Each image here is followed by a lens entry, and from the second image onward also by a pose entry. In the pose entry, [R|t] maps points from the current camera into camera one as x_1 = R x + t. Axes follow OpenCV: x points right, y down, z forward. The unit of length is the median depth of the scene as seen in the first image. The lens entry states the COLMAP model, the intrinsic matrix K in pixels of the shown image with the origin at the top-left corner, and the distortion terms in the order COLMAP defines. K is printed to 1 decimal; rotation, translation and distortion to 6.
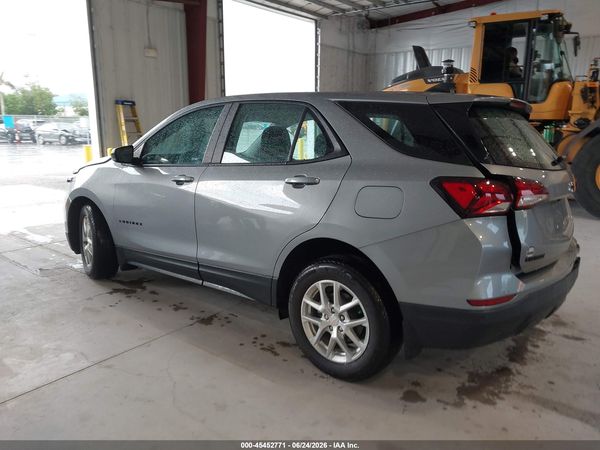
lens RADIAL K [[476.0, 0, 302.5], [0, 476.0, 230.2], [0, 0, 1]] dist [0.021125, -0.024694]
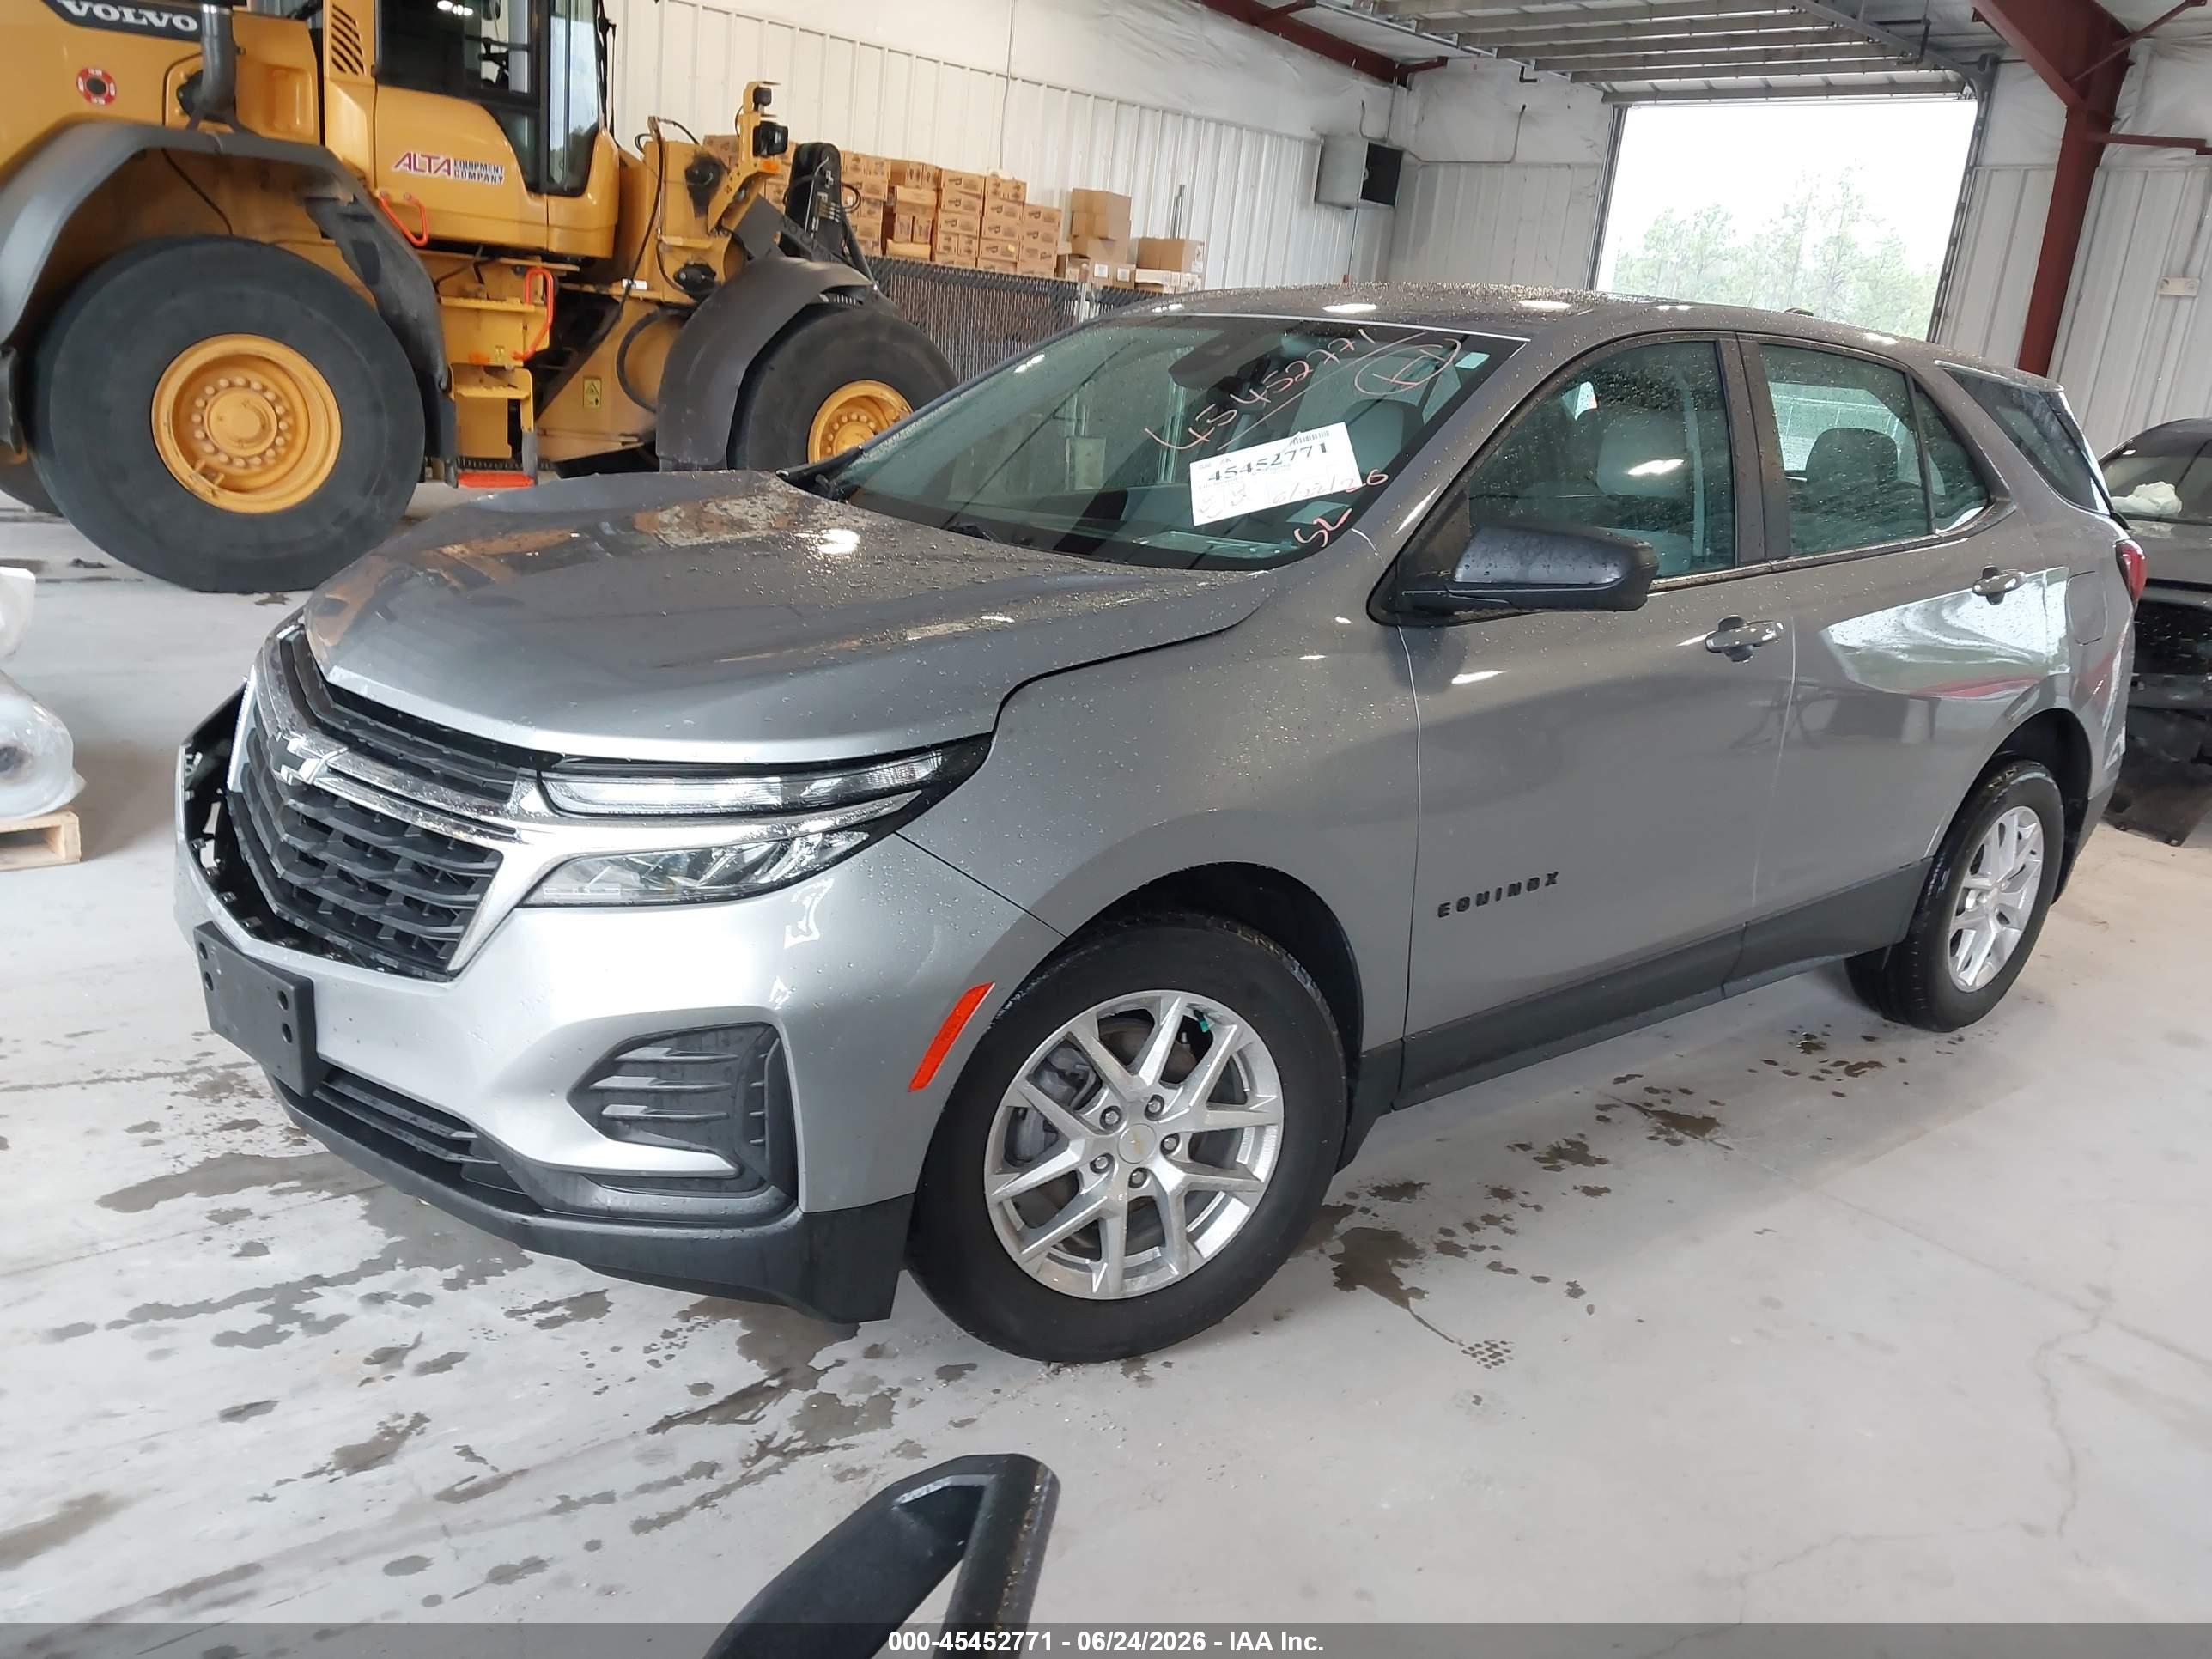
lens RADIAL K [[1754.7, 0, 1122.3], [0, 1754.7, 844.4], [0, 0, 1]] dist [0.021125, -0.024694]
pose [[0.188377, -0.271659, 0.943777, -1.033301], [0.121587, 0.960040, 0.252071, -0.232235], [-0.974541, 0.067267, 0.213880, 0.936619]]
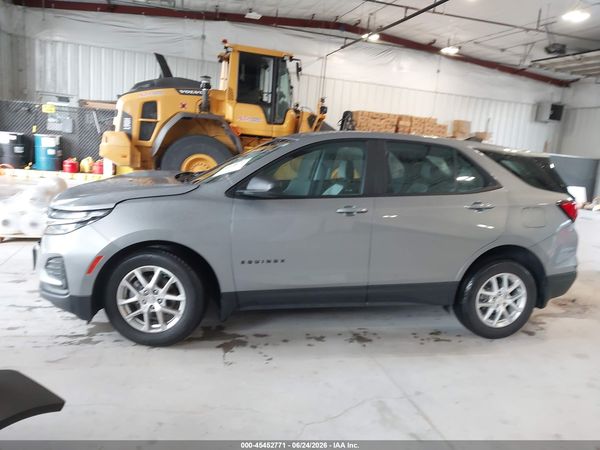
lens RADIAL K [[476.0, 0, 304.9], [0, 476.0, 236.3], [0, 0, 1]] dist [0.021125, -0.024694]
pose [[0.603338, -0.118481, 0.788635, -0.947446], [0.099240, 0.992370, 0.073166, -0.114118], [-0.791286, 0.034121, 0.610493, 0.372885]]
